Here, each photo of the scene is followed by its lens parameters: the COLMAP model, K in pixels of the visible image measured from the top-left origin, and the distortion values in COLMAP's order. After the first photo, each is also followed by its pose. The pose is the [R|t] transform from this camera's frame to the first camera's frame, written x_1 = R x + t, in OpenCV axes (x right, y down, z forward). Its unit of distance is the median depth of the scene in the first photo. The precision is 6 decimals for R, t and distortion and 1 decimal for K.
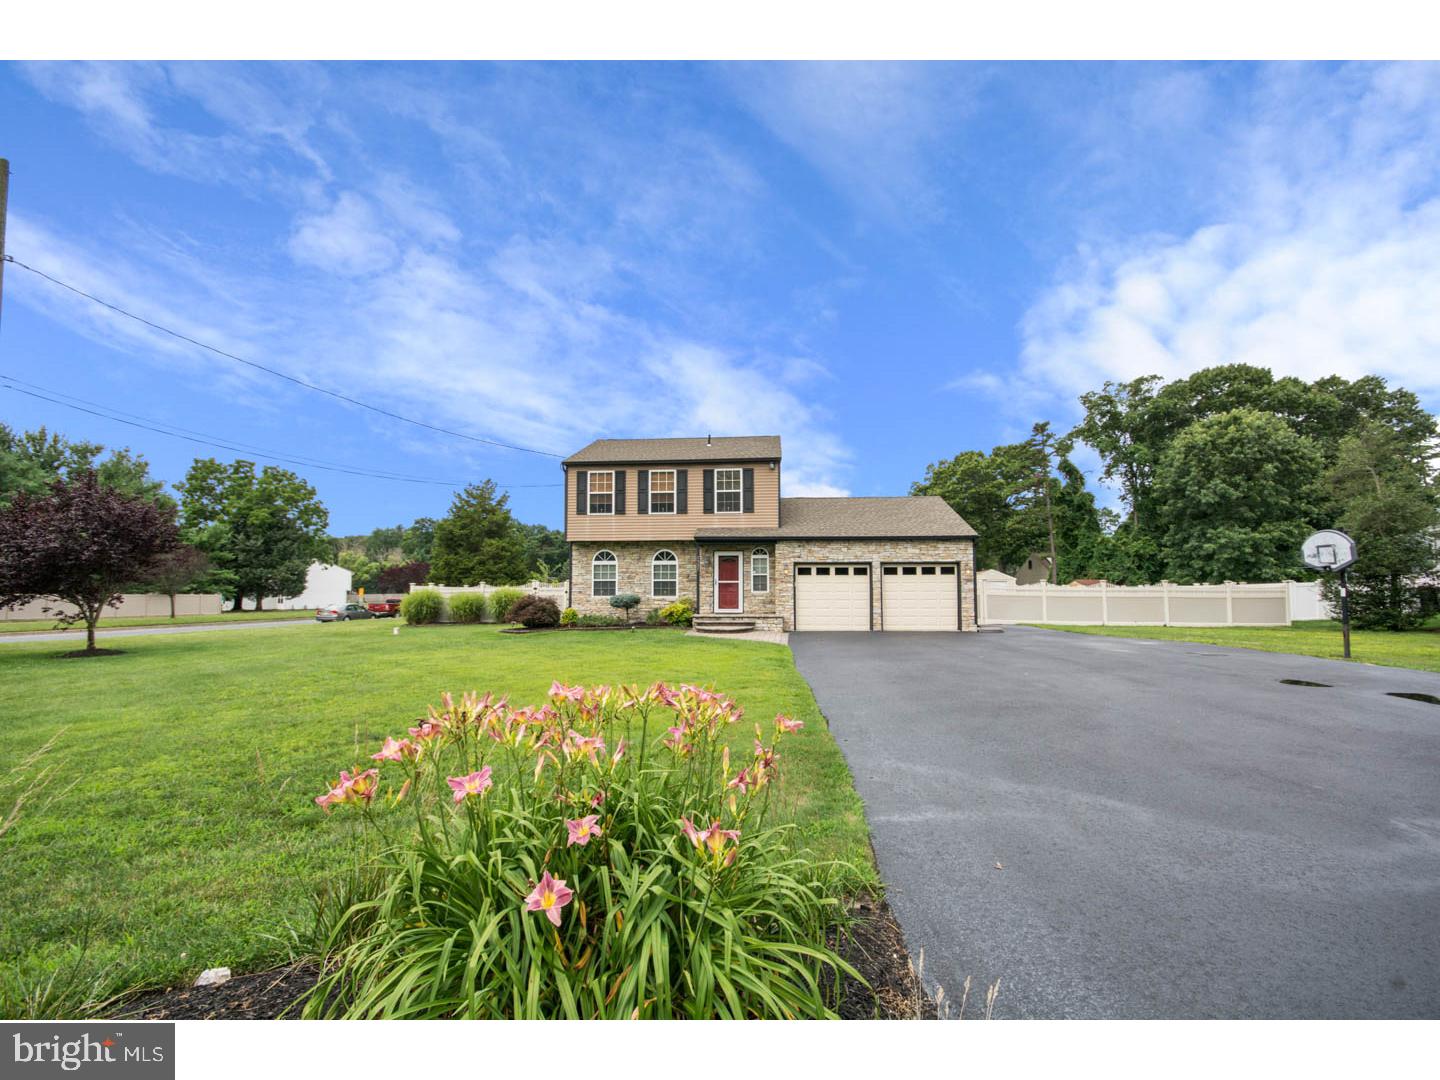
lens RADIAL K [[633.7, 0, 719.5], [0, 633.7, 541.7], [0, 0, 1]] dist [0.001261, -0.000013]
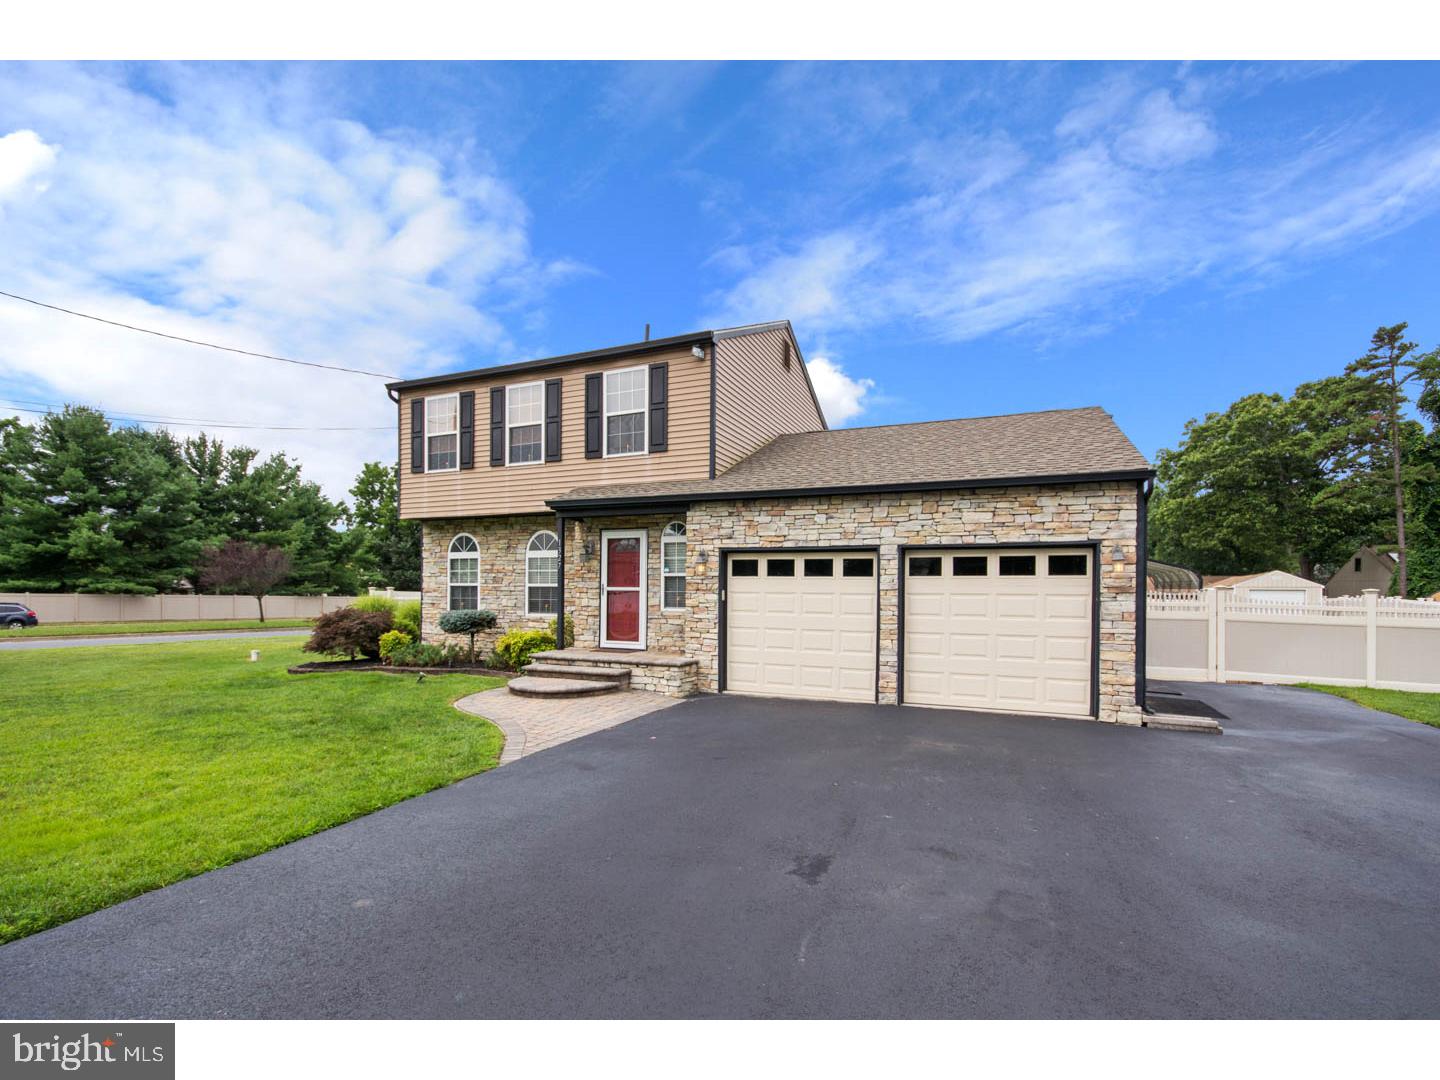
lens RADIAL K [[633.7, 0, 783.9], [0, 633.7, 591.4], [0, 0, 1]] dist [0.001261, -0.000013]
pose [[0.958932, 0.009009, -0.283492, 0.282316], [0.011023, 0.997557, 0.068986, 0.030551], [0.283421, -0.069278, 0.956490, 0.533207]]
